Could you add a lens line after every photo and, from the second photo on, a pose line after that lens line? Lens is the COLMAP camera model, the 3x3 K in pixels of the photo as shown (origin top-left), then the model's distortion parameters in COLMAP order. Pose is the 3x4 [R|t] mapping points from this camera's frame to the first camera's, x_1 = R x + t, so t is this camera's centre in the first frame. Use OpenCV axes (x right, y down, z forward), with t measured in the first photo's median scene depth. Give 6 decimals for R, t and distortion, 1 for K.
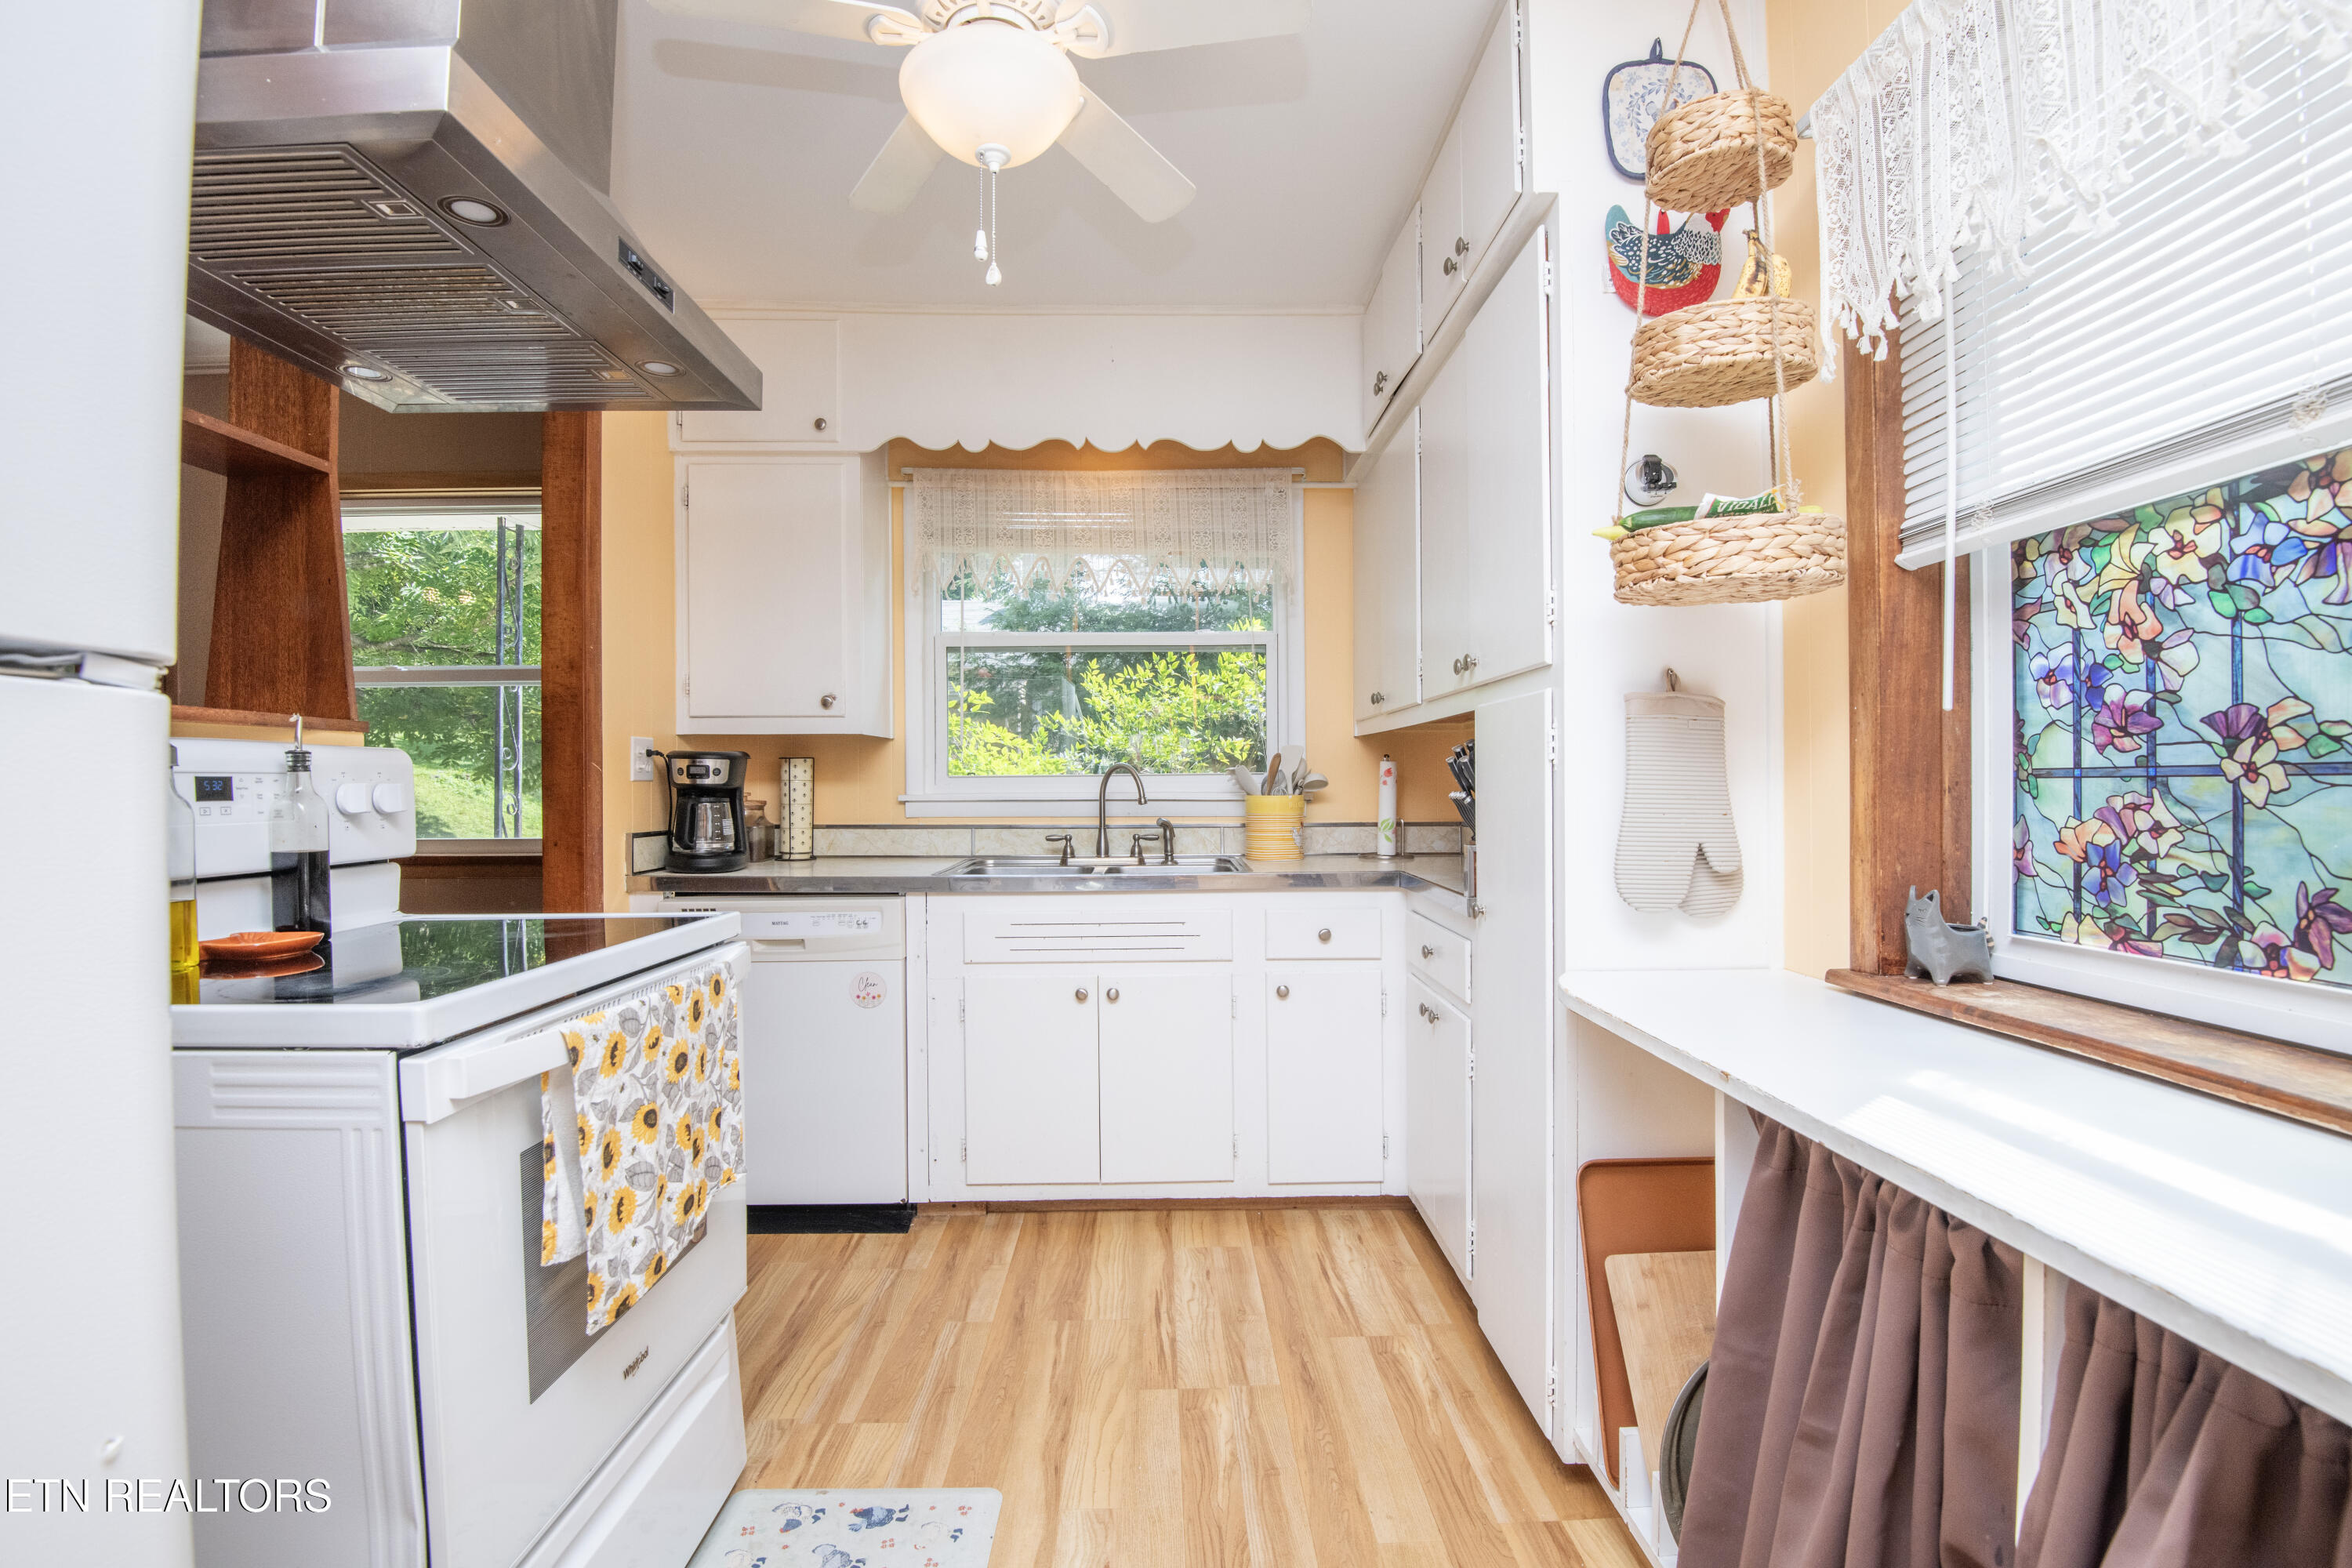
lens RADIAL K [[1083.7, 0, 1184.2], [0, 1083.7, 786.9], [0, 0, 1]] dist [-0.012273, -0.018648]
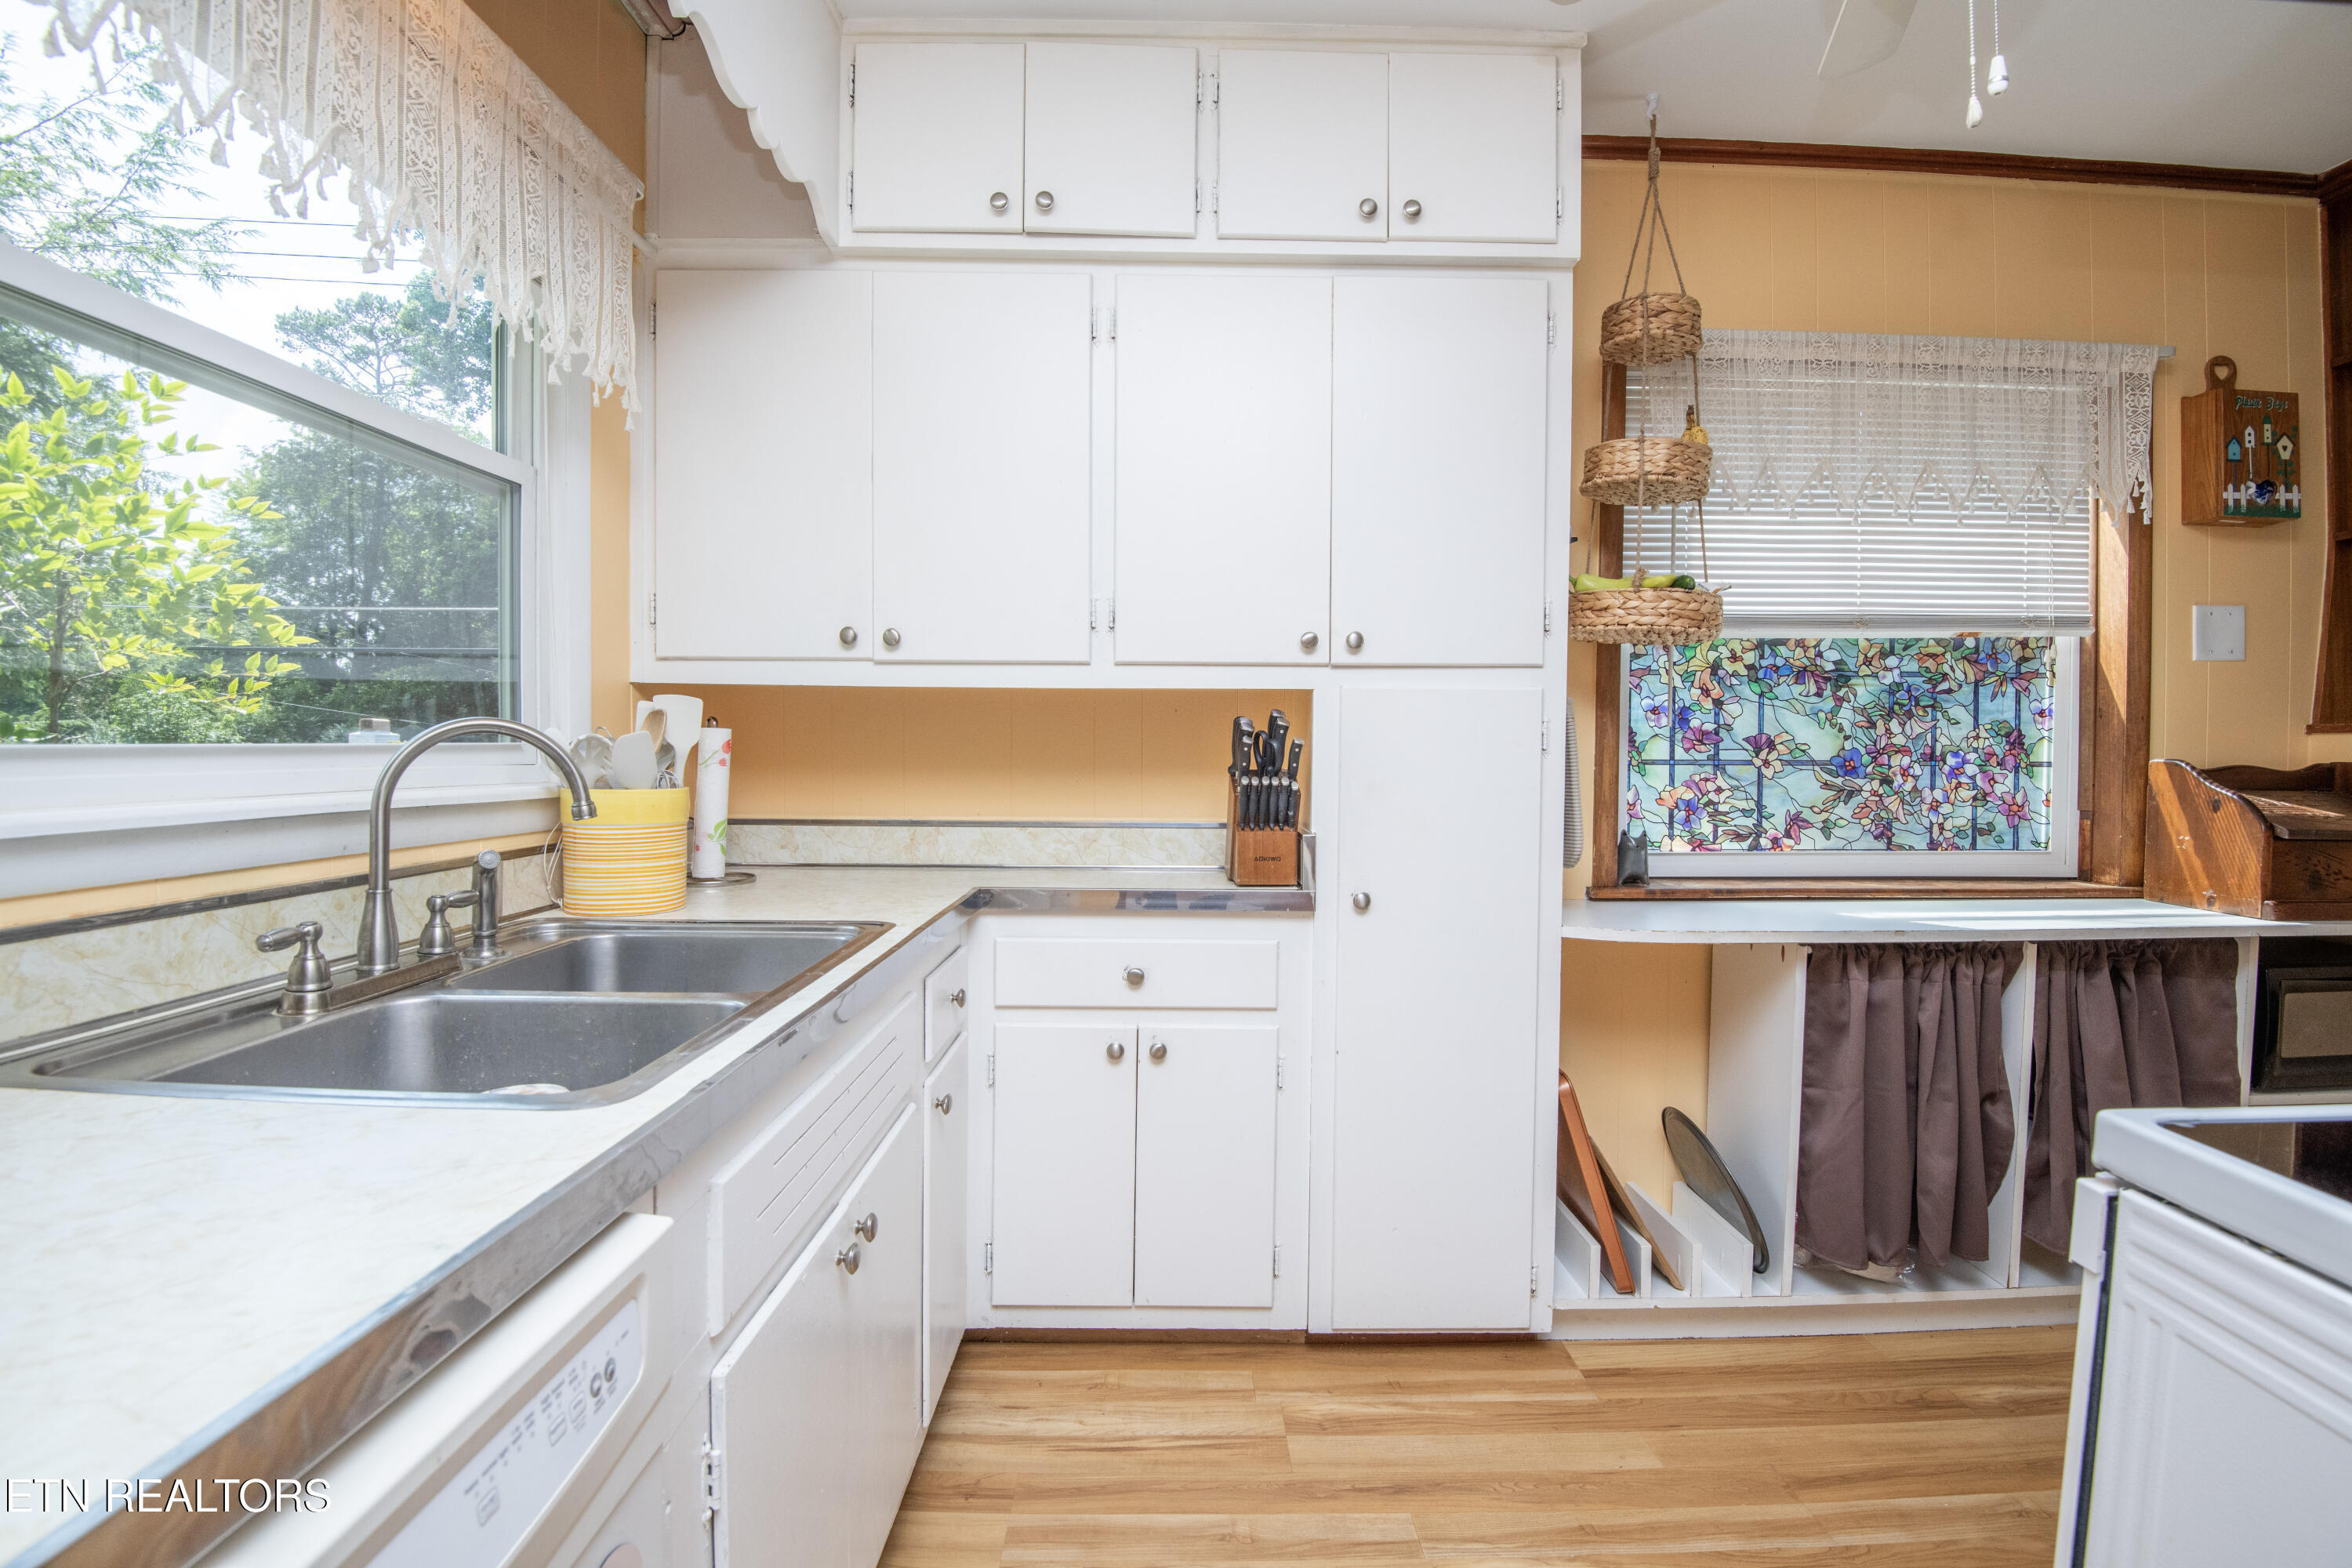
lens RADIAL K [[1083.7, 0, 1184.2], [0, 1083.7, 786.9], [0, 0, 1]] dist [-0.012273, -0.018648]
pose [[0.013236, -0.022687, 0.999655, -1.208018], [-0.004651, 0.999730, 0.022750, -0.009861], [-0.999902, -0.004951, 0.013127, 2.001584]]
